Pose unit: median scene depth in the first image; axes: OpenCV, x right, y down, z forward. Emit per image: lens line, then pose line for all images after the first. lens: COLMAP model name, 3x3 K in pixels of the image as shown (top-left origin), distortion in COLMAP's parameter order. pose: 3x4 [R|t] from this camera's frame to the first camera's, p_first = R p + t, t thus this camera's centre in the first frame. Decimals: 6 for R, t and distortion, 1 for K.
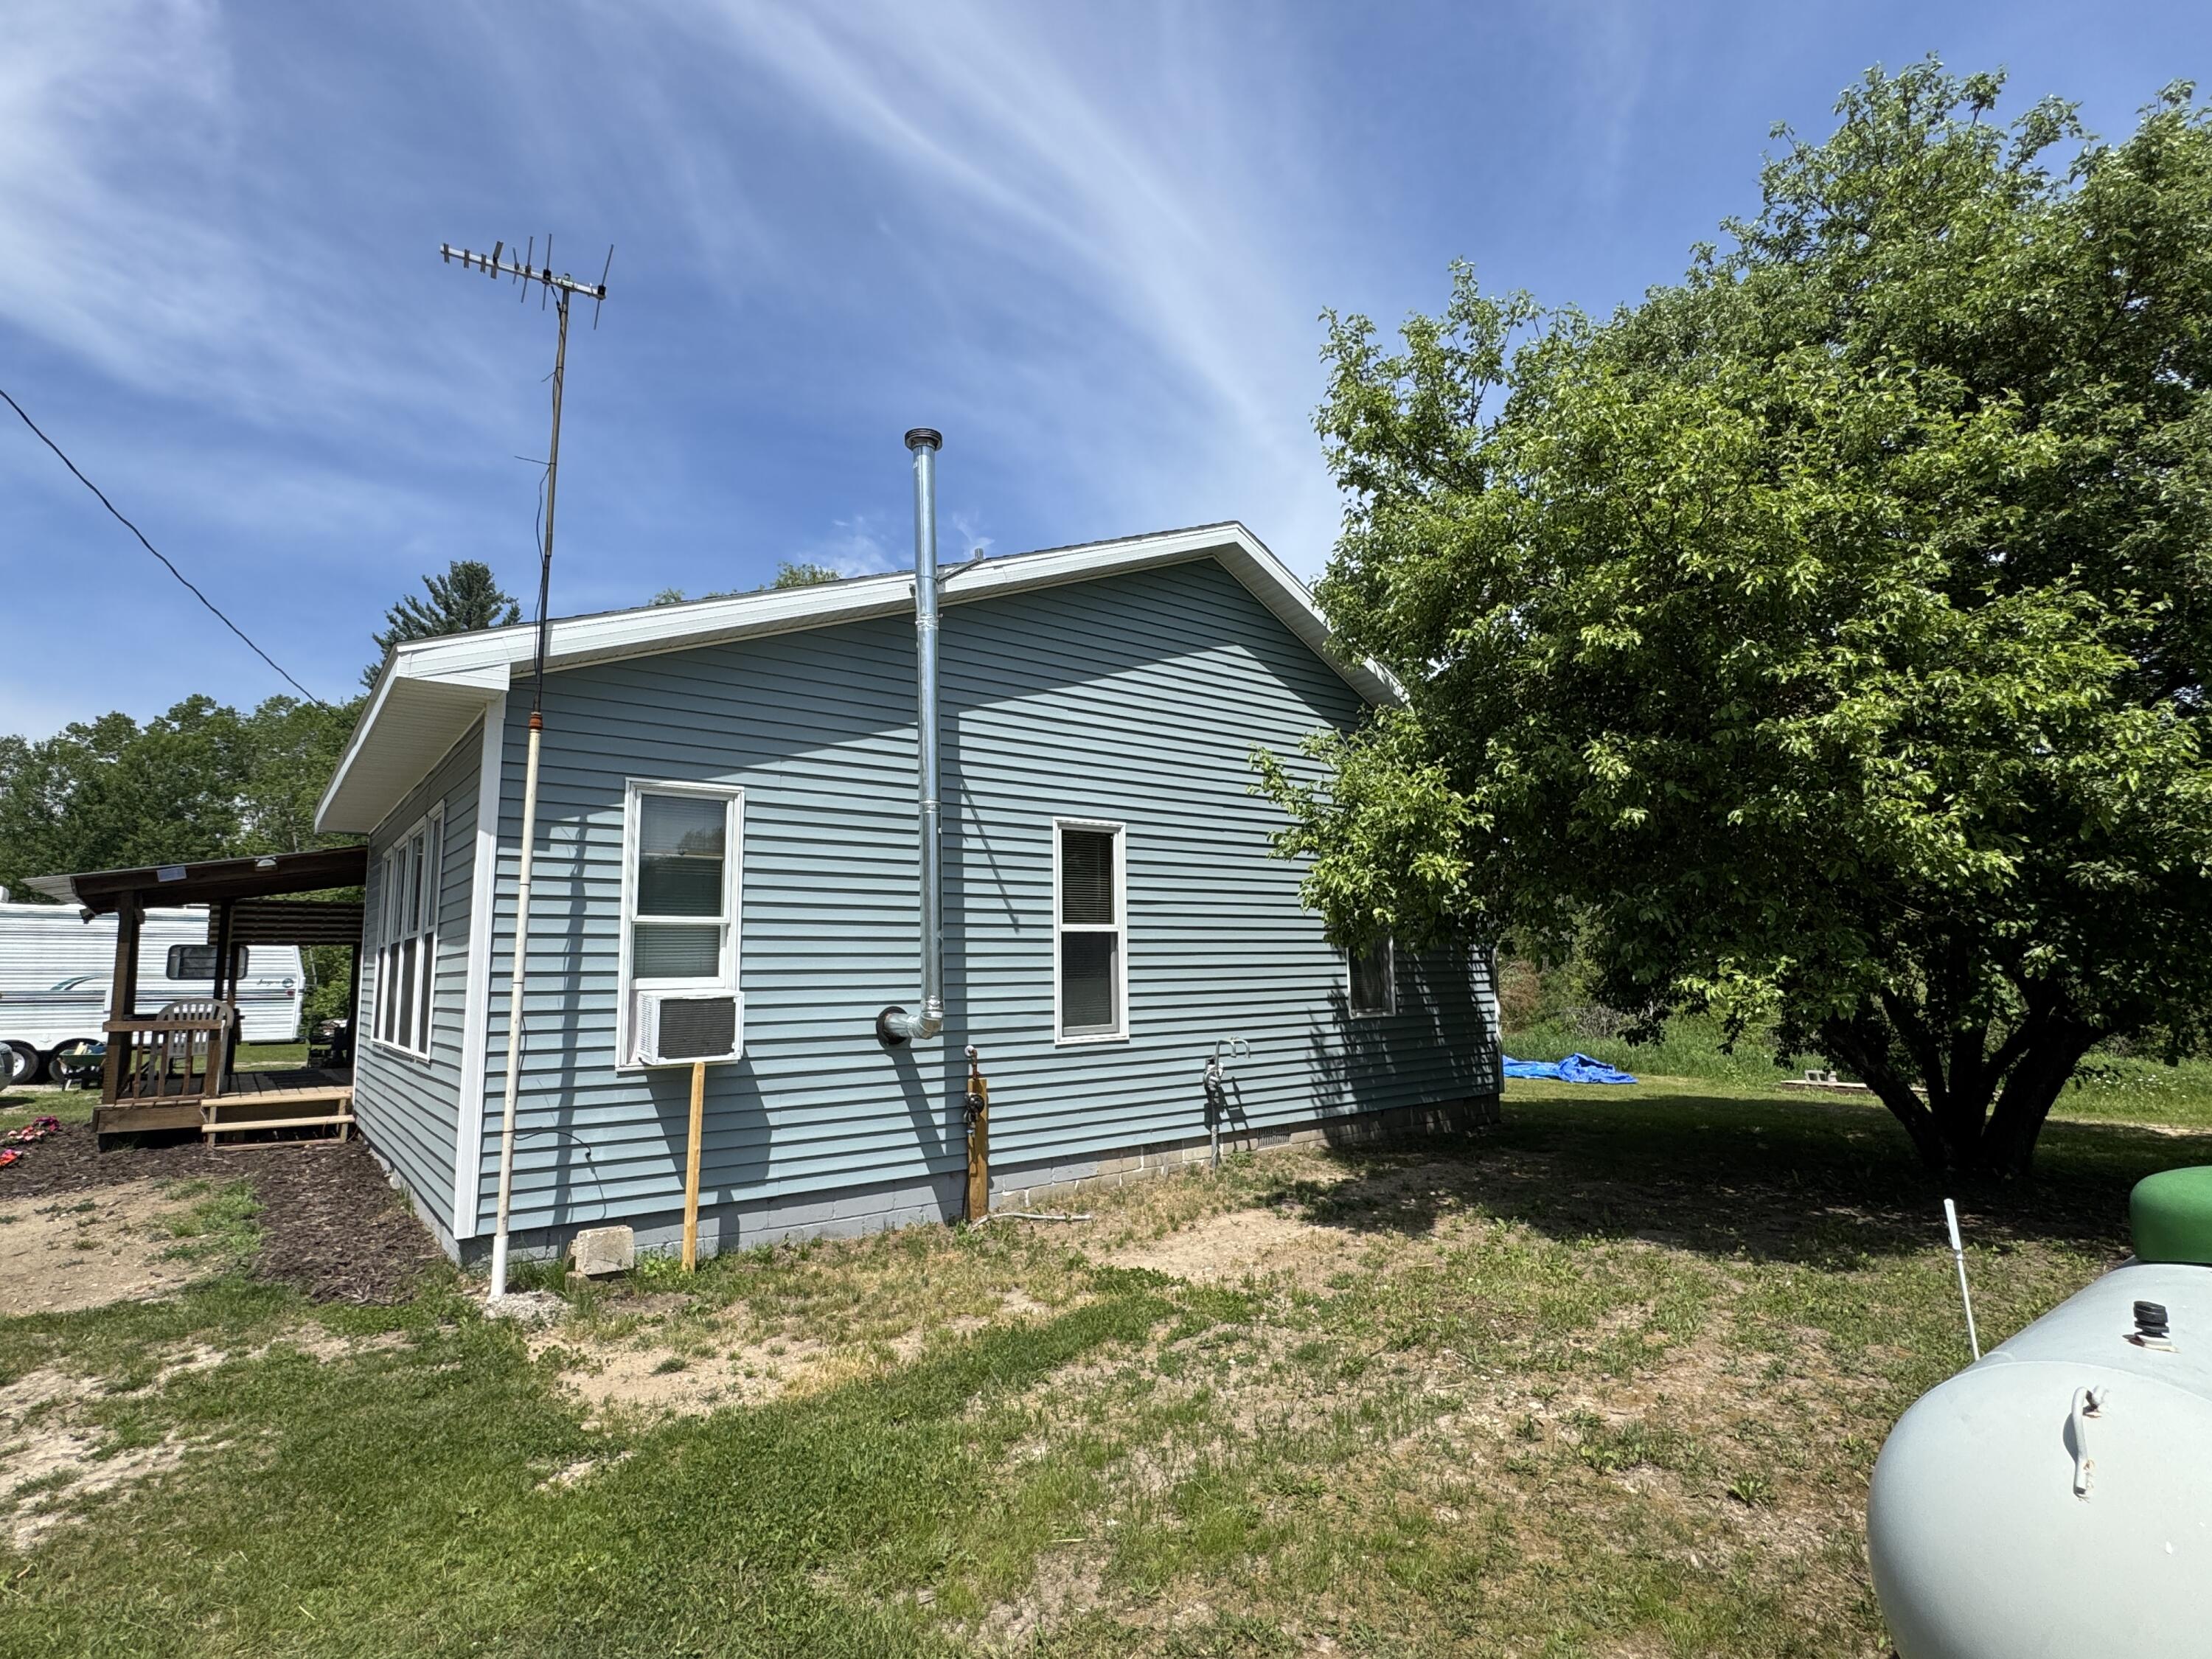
lens RADIAL K [[1105.7, 0, 1101.9], [0, 1105.7, 832.7], [0, 0, 1]] dist [-0.003596, 0.000096]
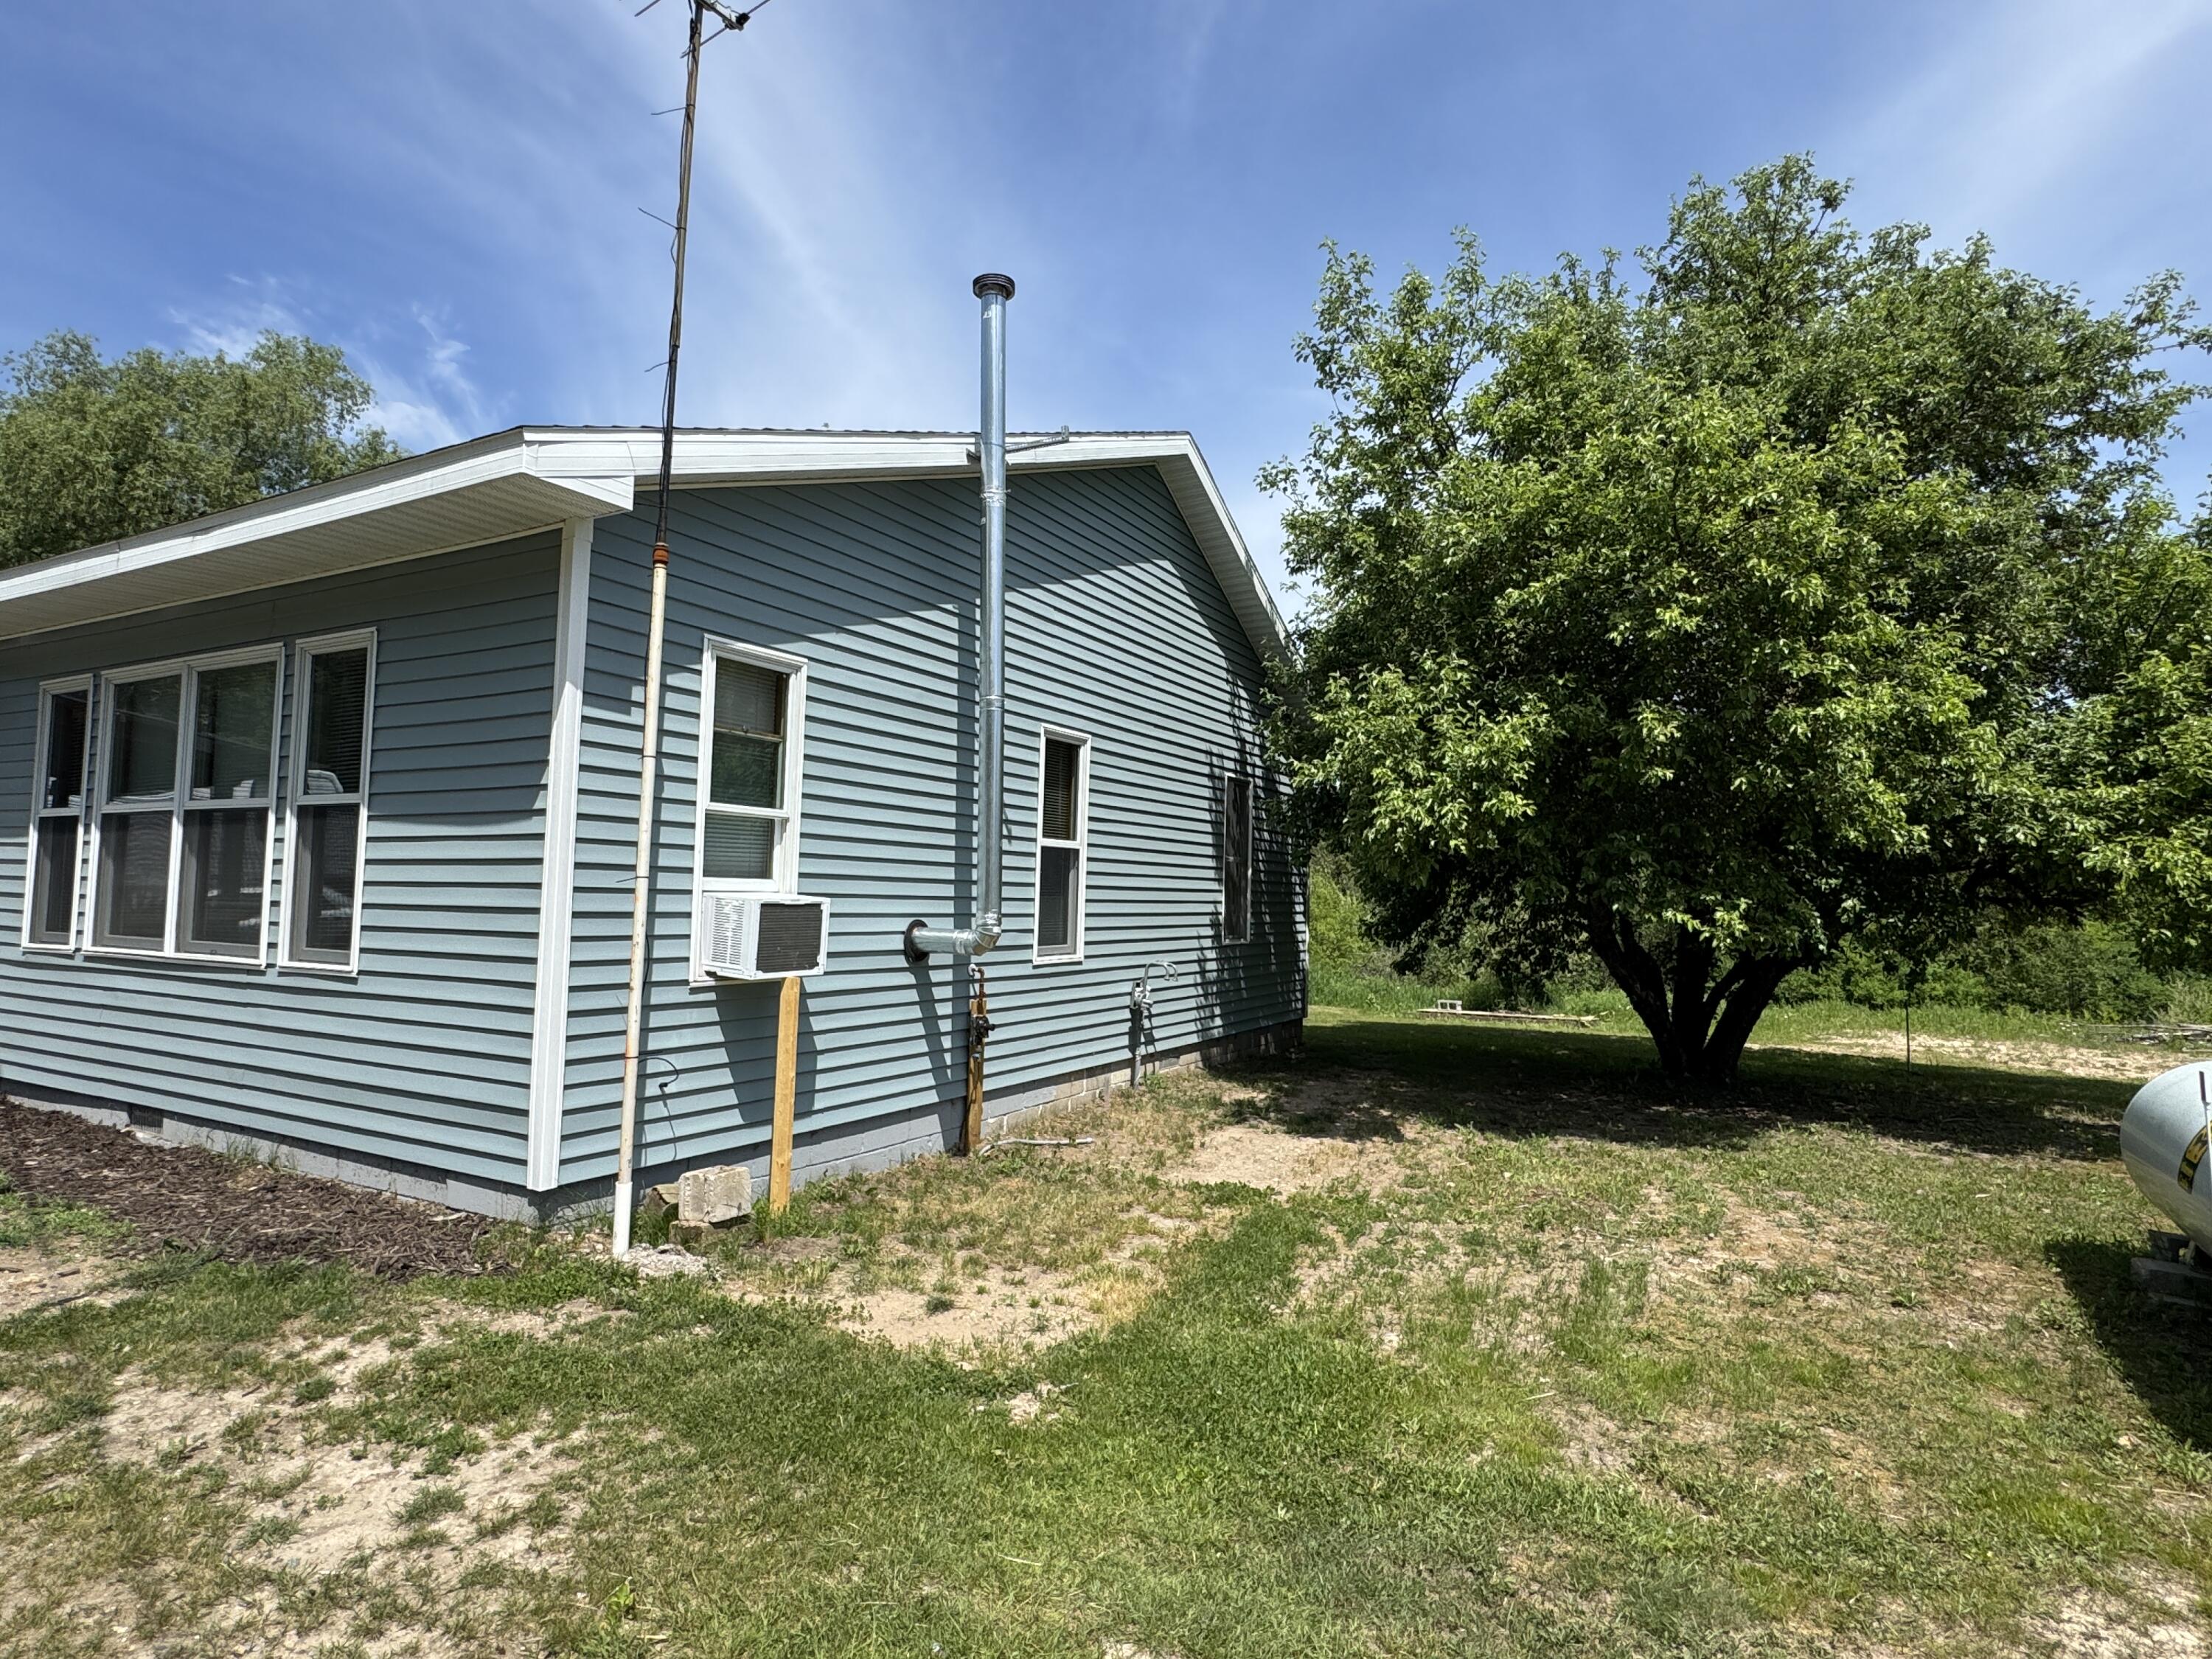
lens RADIAL K [[1201.8, 0, 1107.1], [0, 1201.8, 829.2], [0, 0, 1]] dist [-0.002074, -0.001063]
pose [[0.918306, 0.058242, 0.391564, -0.474741], [-0.084859, 0.995087, 0.051004, 0.022540], [-0.386670, -0.080065, 0.918736, 0.049660]]
